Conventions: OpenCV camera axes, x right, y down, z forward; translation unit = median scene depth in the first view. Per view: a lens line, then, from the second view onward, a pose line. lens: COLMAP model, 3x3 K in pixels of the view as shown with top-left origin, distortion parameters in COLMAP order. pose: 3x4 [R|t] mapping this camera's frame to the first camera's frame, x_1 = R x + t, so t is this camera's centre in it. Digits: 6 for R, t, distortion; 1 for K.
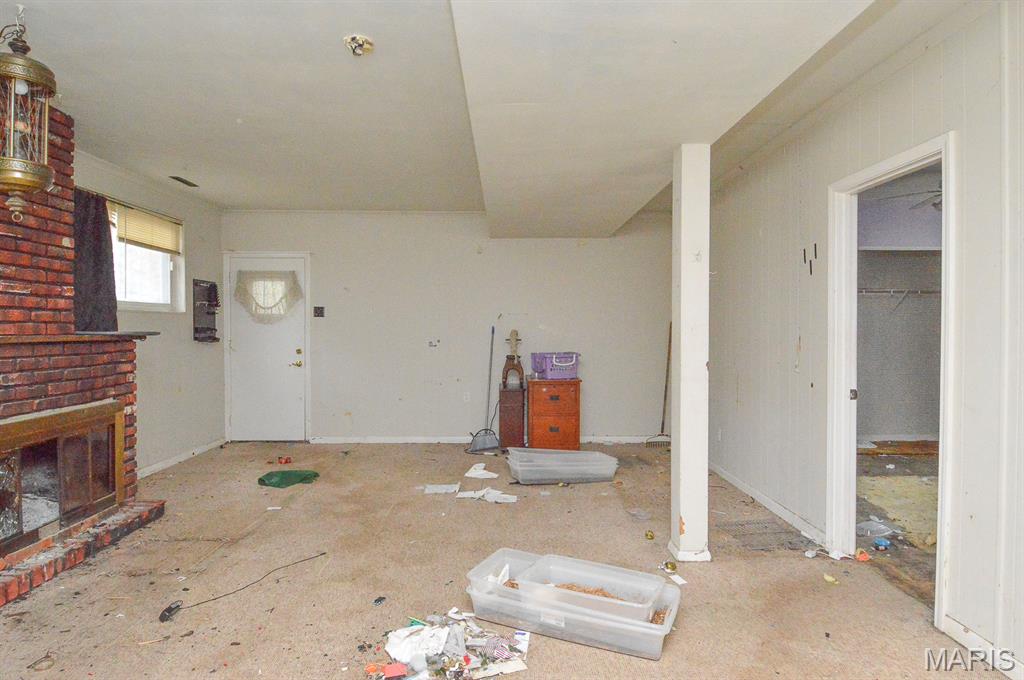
lens RADIAL K [[536.1, 0, 514.7], [0, 536.1, 344.6], [0, 0, 1]] dist [0.008353, -0.000932]
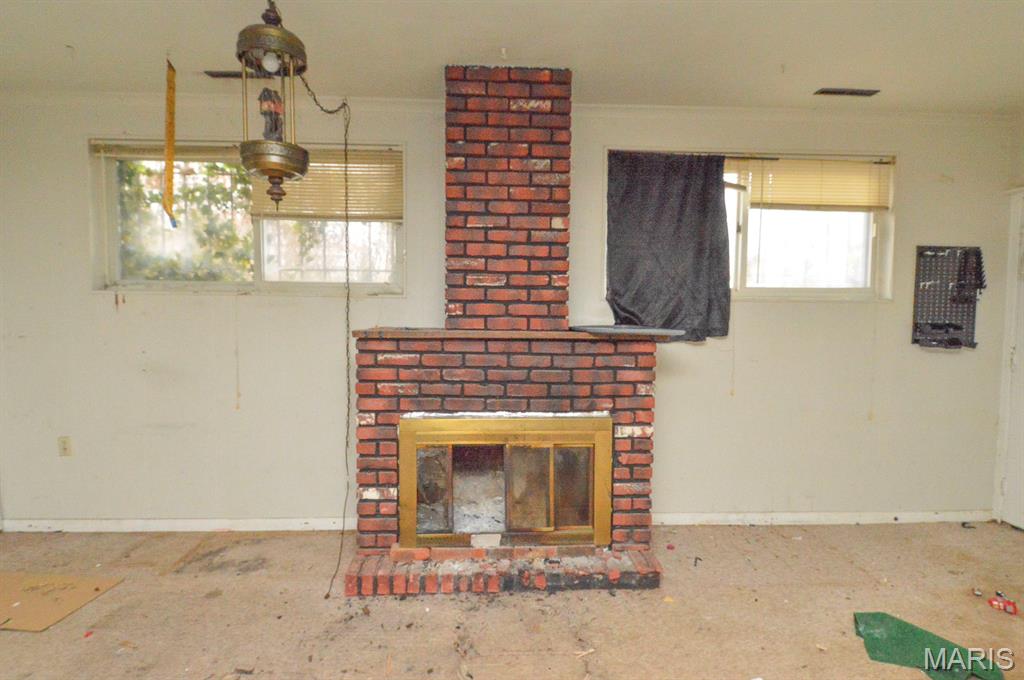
lens RADIAL K [[536.1, 0, 514.7], [0, 536.1, 344.6], [0, 0, 1]] dist [0.008353, -0.000932]
pose [[0.032713, 0.066055, -0.997280, 0.029807], [-0.042806, 0.996991, 0.064631, -0.044906], [0.998548, 0.040575, 0.035442, 0.830875]]
